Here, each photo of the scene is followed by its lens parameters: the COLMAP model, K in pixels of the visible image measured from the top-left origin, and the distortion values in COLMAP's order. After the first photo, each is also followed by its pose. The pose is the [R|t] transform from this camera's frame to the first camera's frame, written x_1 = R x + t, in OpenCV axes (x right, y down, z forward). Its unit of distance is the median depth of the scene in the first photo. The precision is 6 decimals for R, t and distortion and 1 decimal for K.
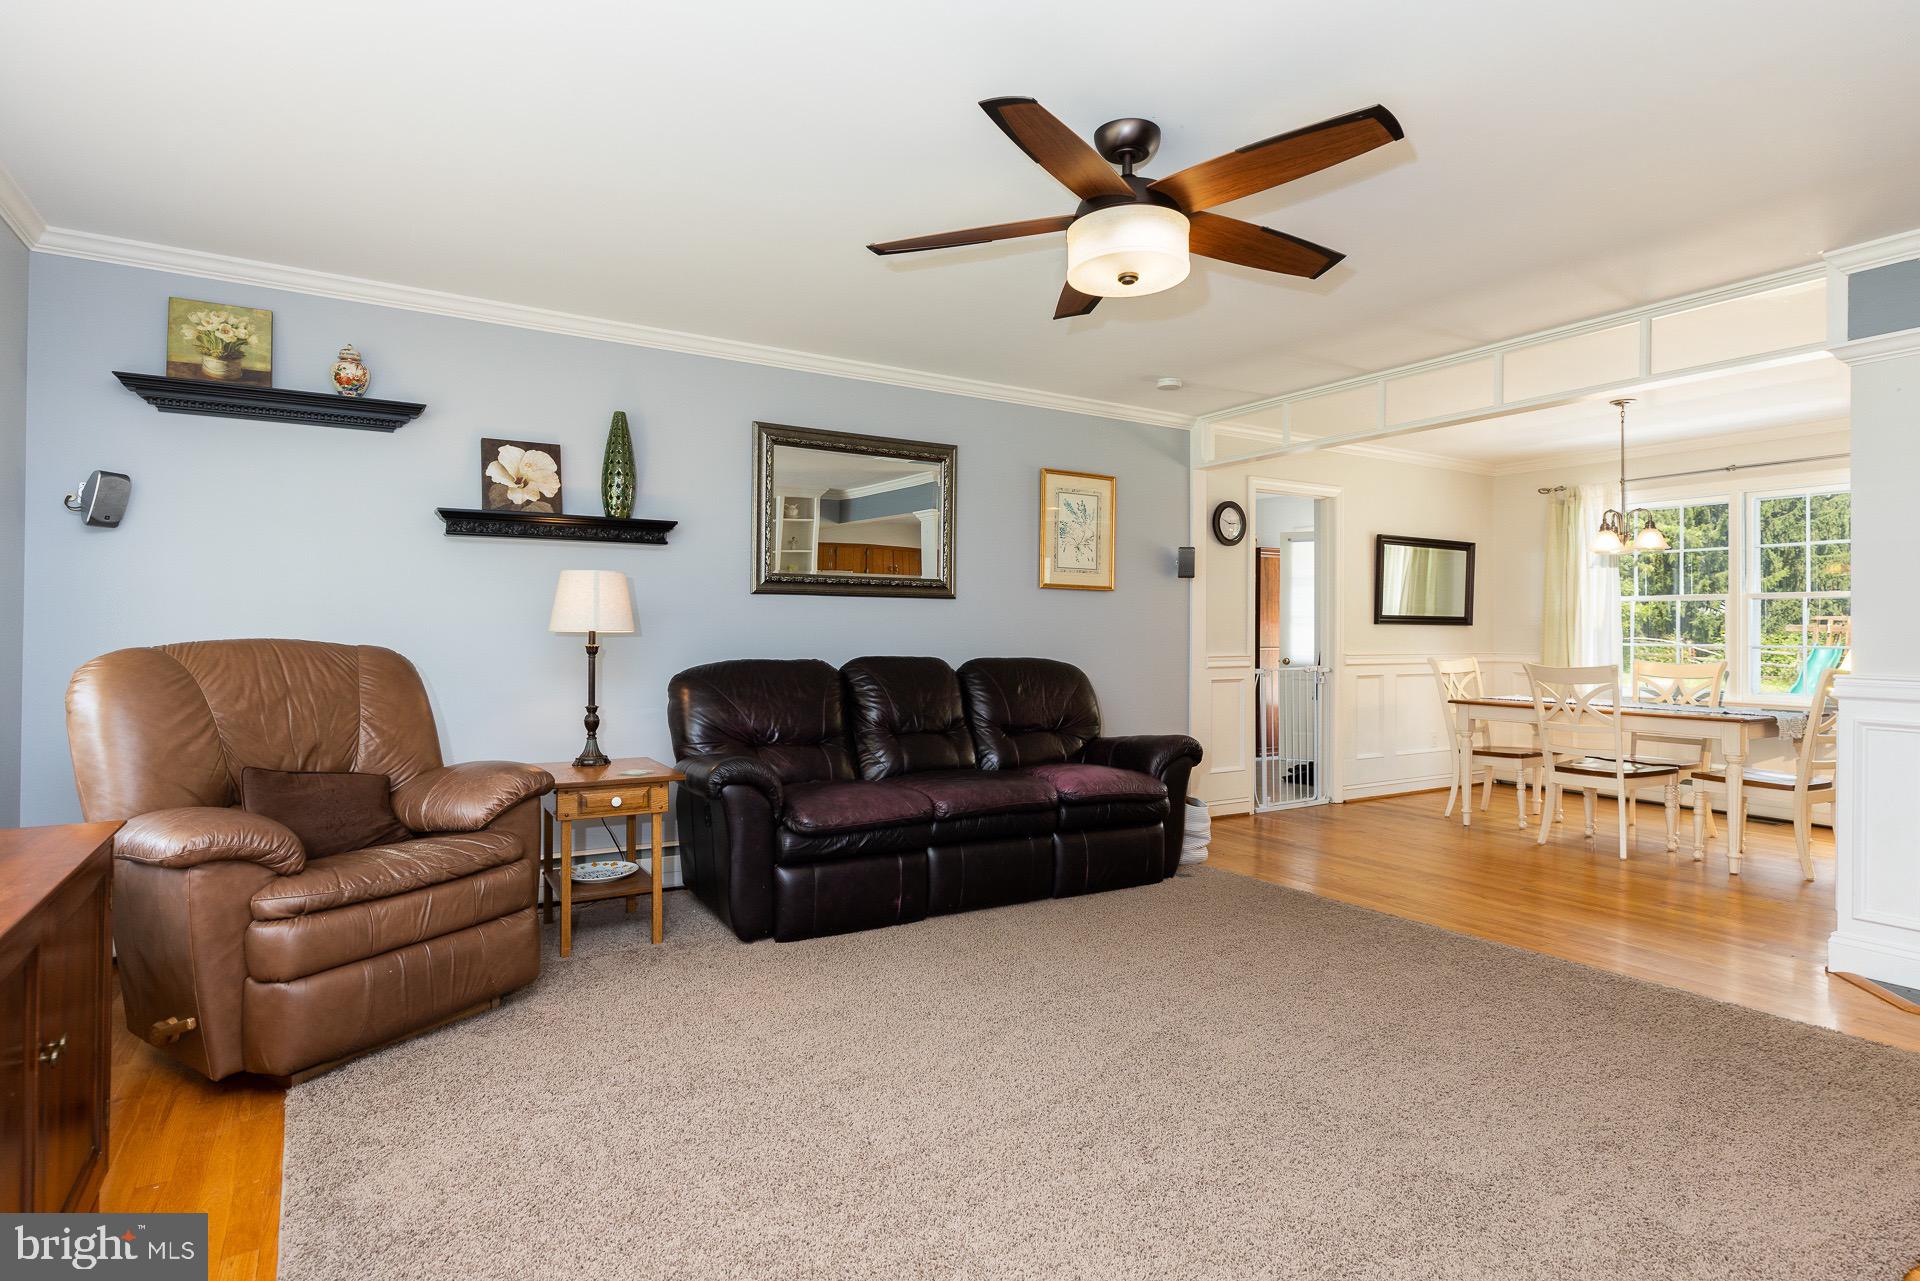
lens RADIAL K [[1018.5, 0, 956.5], [0, 1018.5, 629.5], [0, 0, 1]] dist [0.001470, -0.000278]
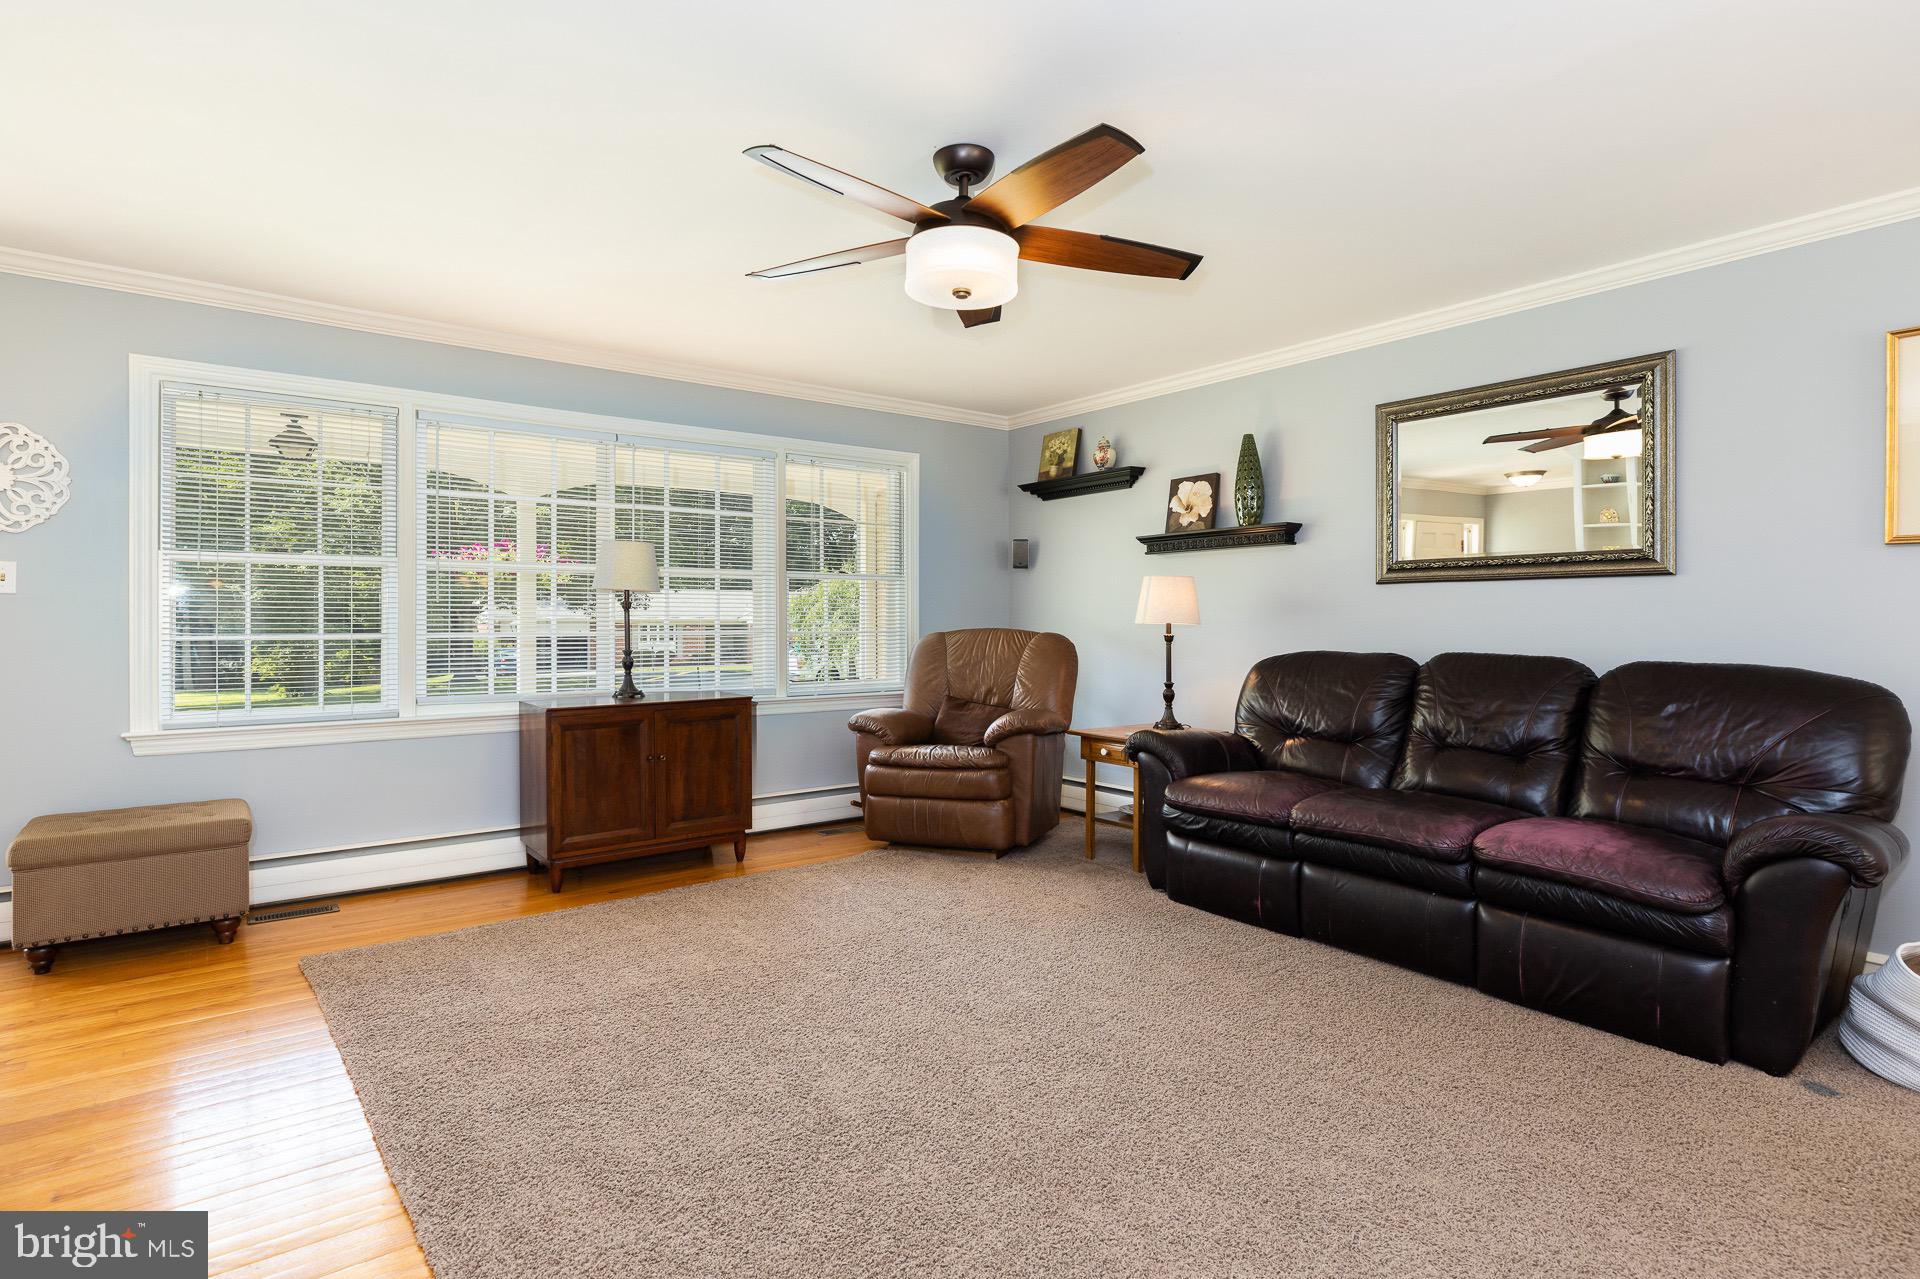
lens RADIAL K [[980.9, 0, 952.5], [0, 980.9, 626.2], [0, 0, 1]] dist [0.005019, 0.000850]
pose [[0.085177, 0.002056, -0.996364, 0.785550], [0.002984, 0.999993, 0.002319, 0.001349], [0.996361, -0.003171, 0.085171, 0.589607]]
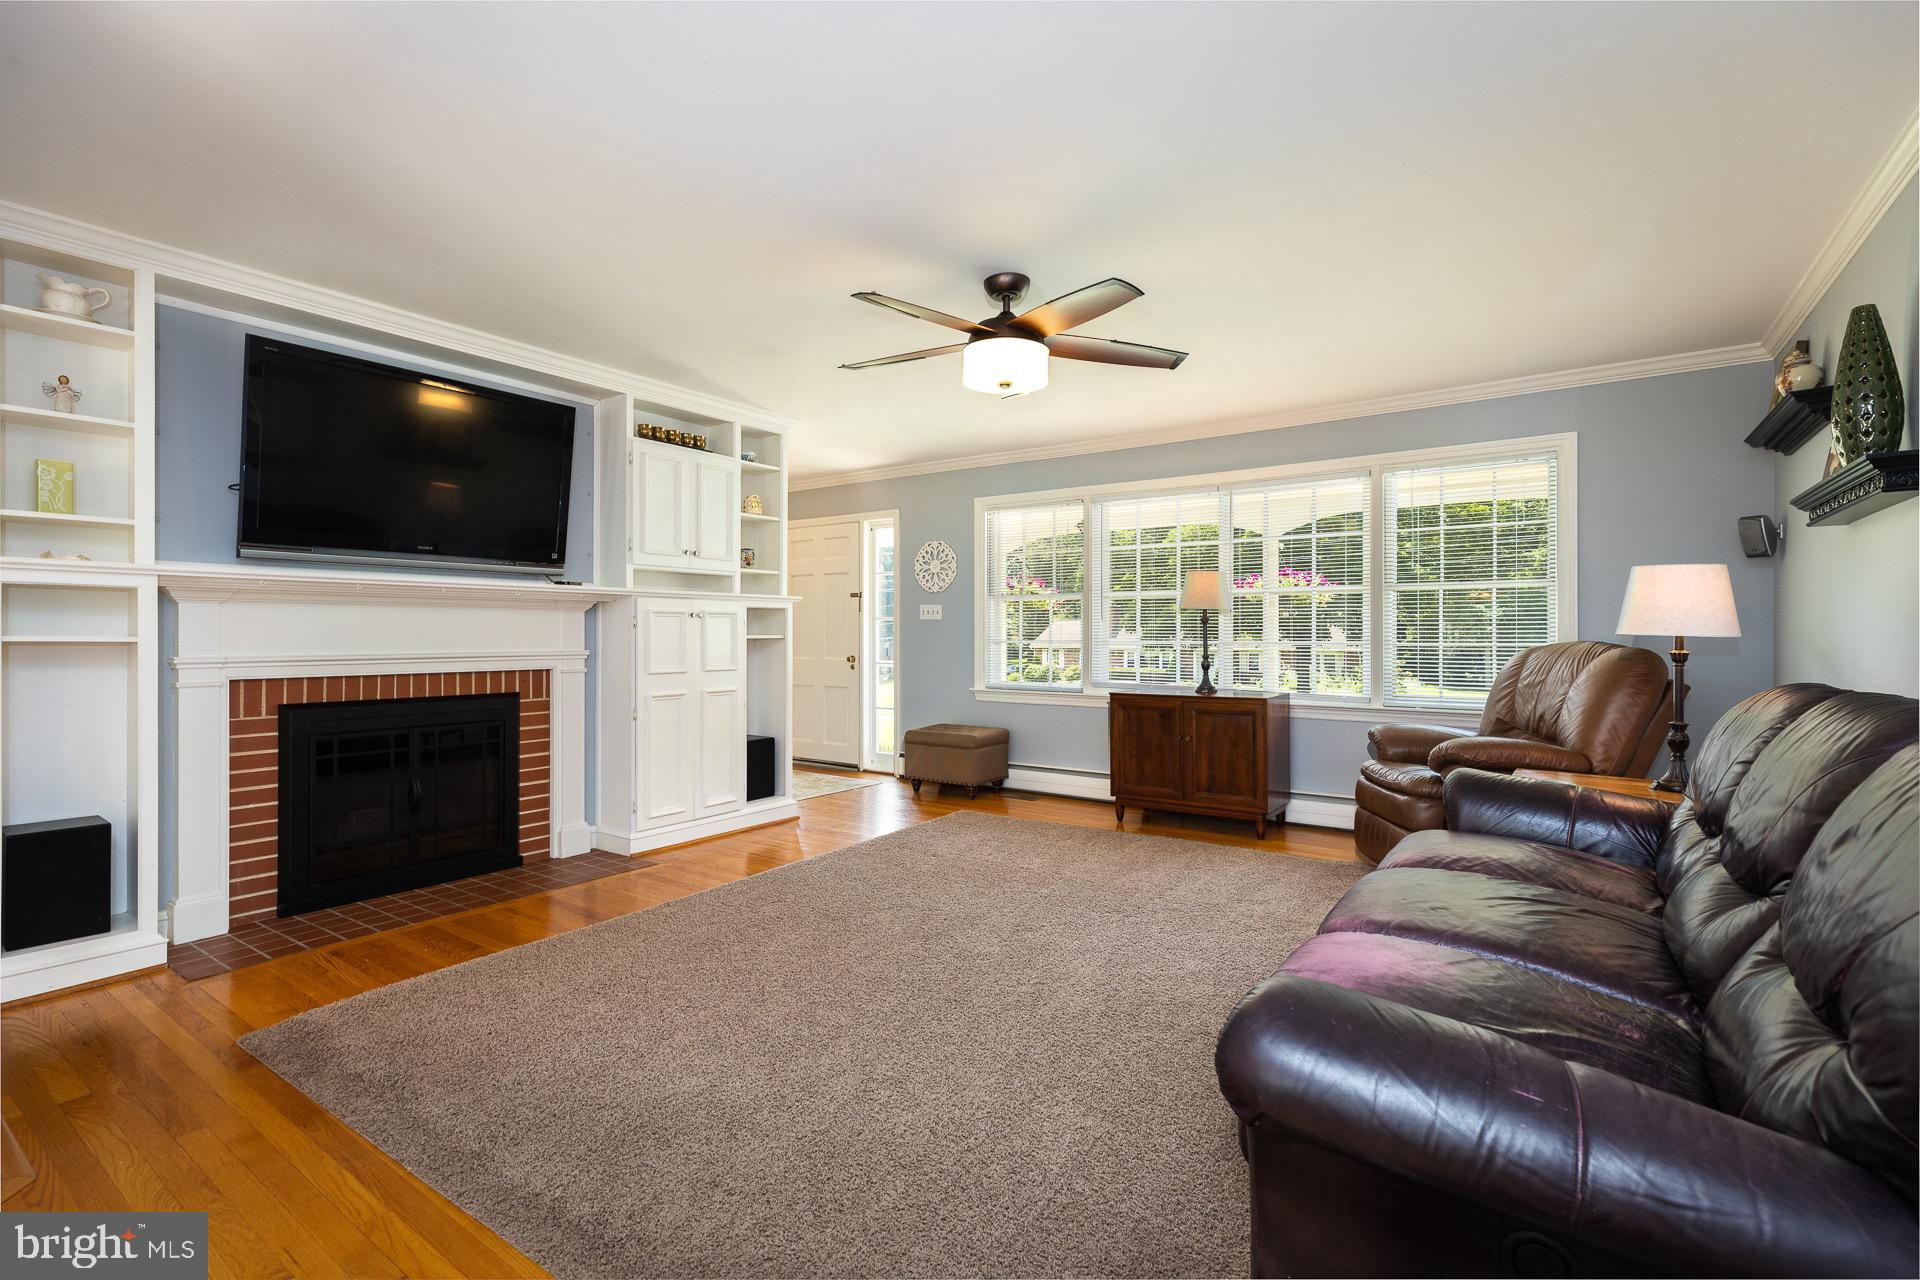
lens RADIAL K [[868.4, 0, 955.9], [0, 868.4, 638.3], [0, 0, 1]] dist [-0.002412, -0.000029]
pose [[-0.928157, -0.003476, -0.372174, 0.449396], [-0.004237, 0.999990, 0.001229, 0.005281], [0.372166, 0.002717, -0.928162, 1.366293]]
